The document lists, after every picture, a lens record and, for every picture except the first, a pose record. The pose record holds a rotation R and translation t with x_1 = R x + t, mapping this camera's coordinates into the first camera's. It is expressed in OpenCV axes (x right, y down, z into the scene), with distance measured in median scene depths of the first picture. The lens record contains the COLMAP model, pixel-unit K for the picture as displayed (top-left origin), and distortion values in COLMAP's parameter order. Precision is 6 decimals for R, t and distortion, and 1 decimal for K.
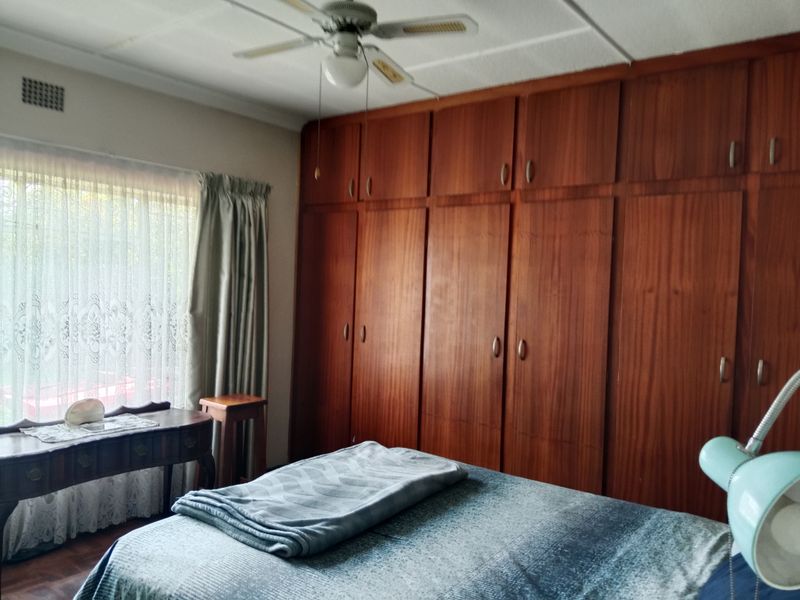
lens RADIAL K [[626.9, 0, 402.0], [0, 626.9, 298.5], [0, 0, 1]] dist [0.032145, -0.053384]
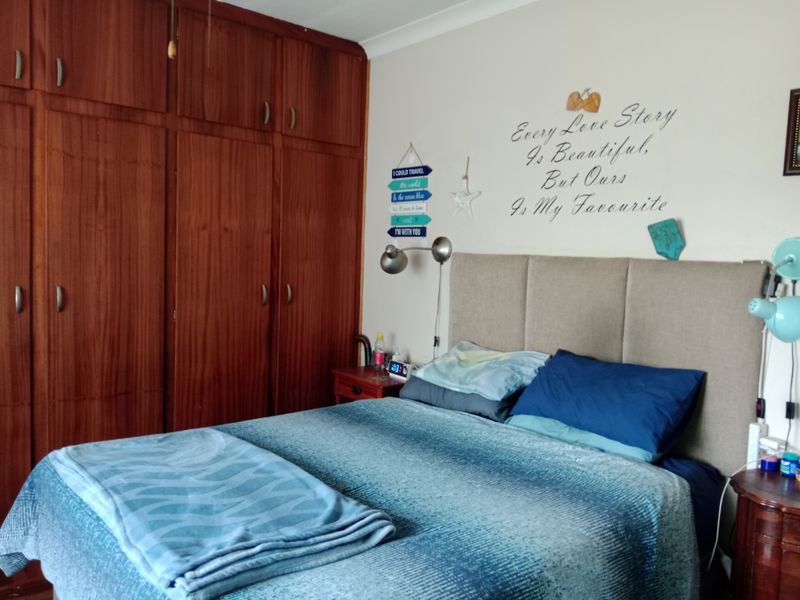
lens RADIAL K [[626.9, 0, 402.4], [0, 626.9, 301.6], [0, 0, 1]] dist [0.032145, -0.053384]
pose [[0.212905, -0.103279, 0.971599, -0.564516], [-0.010402, 0.994102, 0.107951, -0.006776], [-0.977017, -0.033089, 0.210575, 0.457155]]
